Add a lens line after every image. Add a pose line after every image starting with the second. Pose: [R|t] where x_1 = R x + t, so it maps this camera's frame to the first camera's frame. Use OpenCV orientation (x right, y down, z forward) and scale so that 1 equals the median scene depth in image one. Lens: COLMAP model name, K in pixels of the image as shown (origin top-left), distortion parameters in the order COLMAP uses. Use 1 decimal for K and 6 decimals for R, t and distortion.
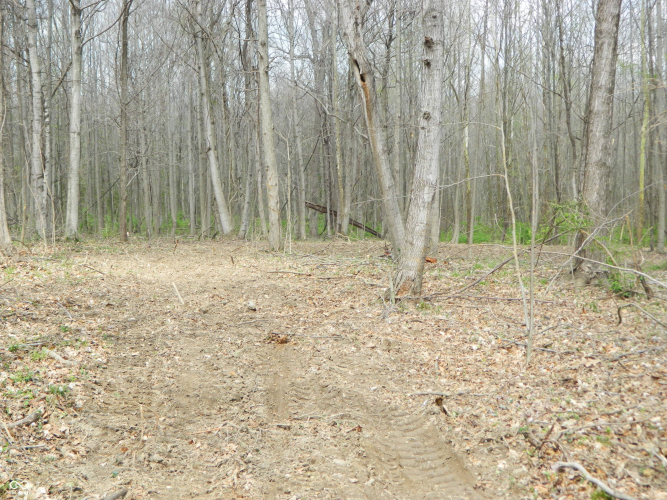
lens RADIAL K [[1115.0, 0, 331.7], [0, 1115.0, 248.3], [0, 0, 1]] dist [0.025450, 0.000000]
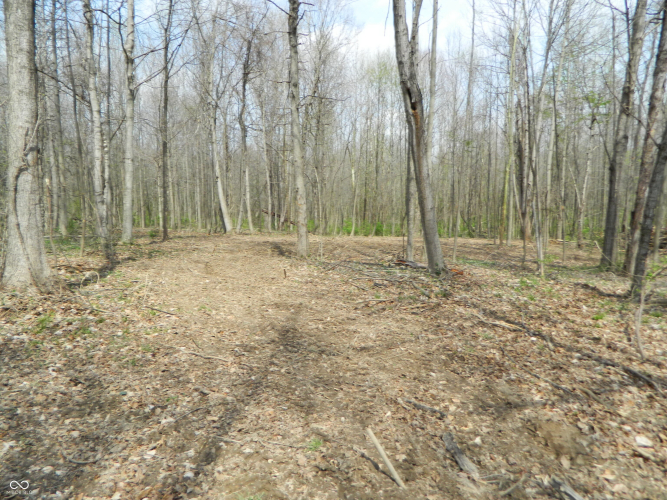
lens RADIAL K [[488.2, 0, 332.0], [0, 488.2, 247.4], [0, 0, 1]] dist [0.001631, 0.001488]
pose [[0.985280, -0.003273, 0.170919, -0.157781], [-0.003781, 0.999155, 0.040930, -0.043766], [-0.170908, -0.040974, 0.984435, 0.660986]]
